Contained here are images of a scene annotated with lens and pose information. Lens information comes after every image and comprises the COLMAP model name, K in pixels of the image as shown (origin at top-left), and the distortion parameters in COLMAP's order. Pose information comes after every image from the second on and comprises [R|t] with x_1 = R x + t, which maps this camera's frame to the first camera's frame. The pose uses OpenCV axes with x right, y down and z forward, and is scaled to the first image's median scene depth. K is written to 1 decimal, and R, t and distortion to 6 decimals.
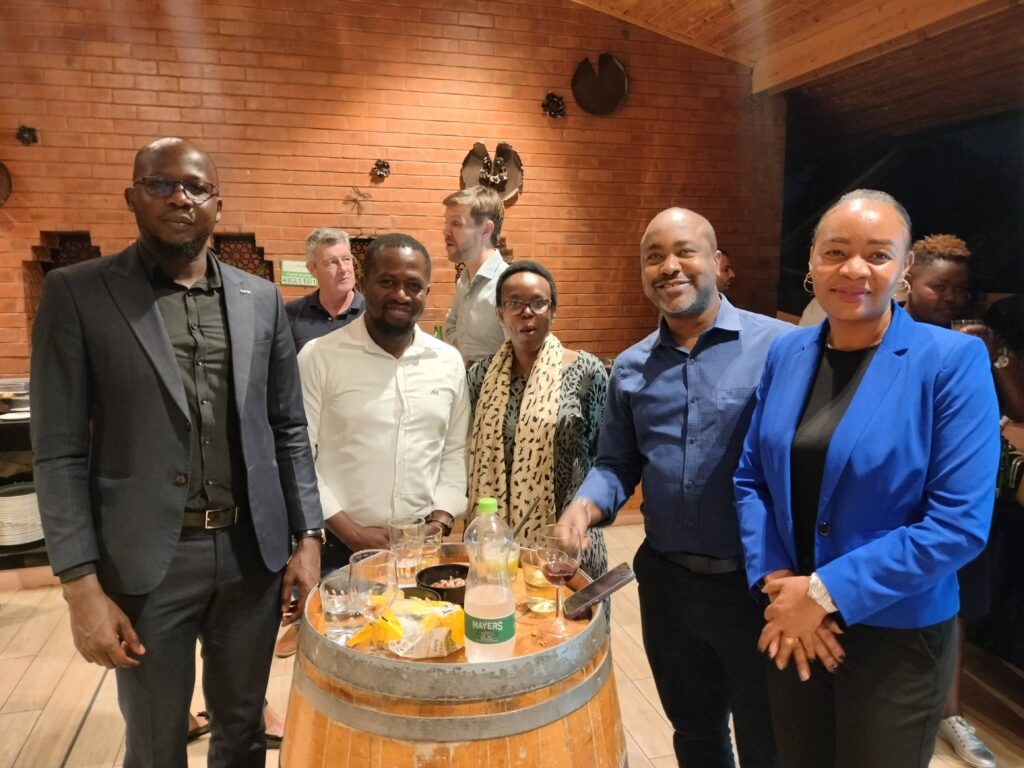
lens RADIAL K [[805.2, 0, 518.5], [0, 805.2, 398.8], [0, 0, 1]] dist [0.052258, -0.064192]
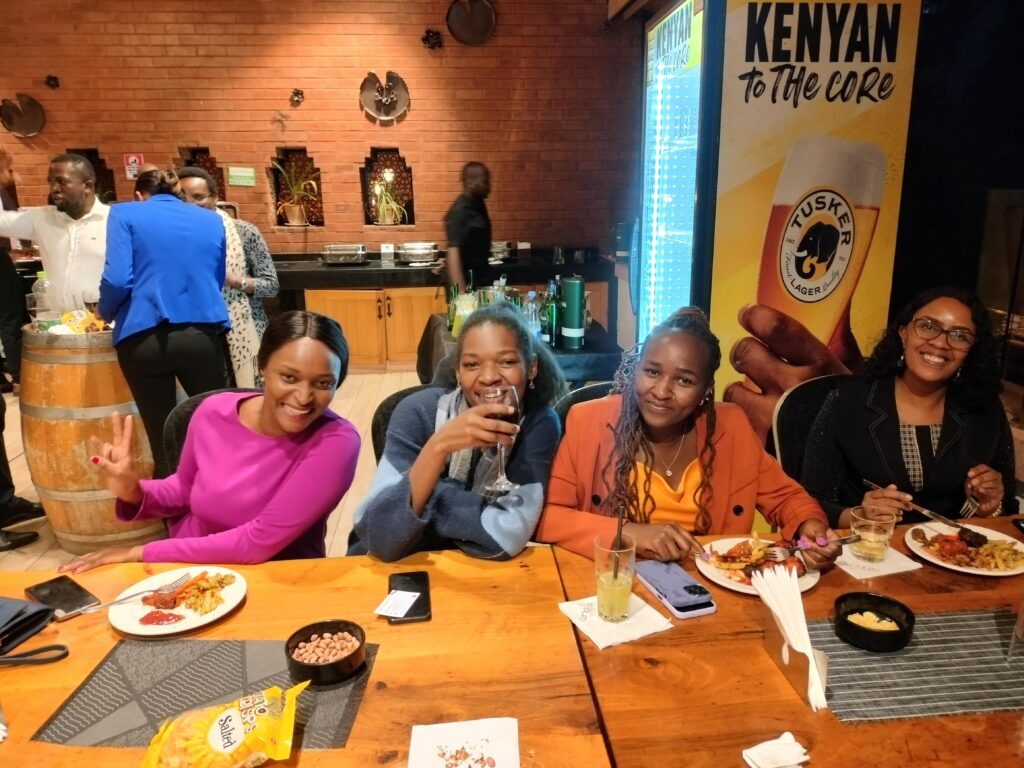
lens RADIAL K [[805.2, 0, 494.2], [0, 805.2, 395.8], [0, 0, 1]] dist [0.052258, -0.064192]
pose [[0.979293, 0.041640, -0.198118, 0.435721], [-0.020479, 0.993974, 0.107683, 0.057316], [0.201409, -0.101396, 0.974245, -0.290778]]
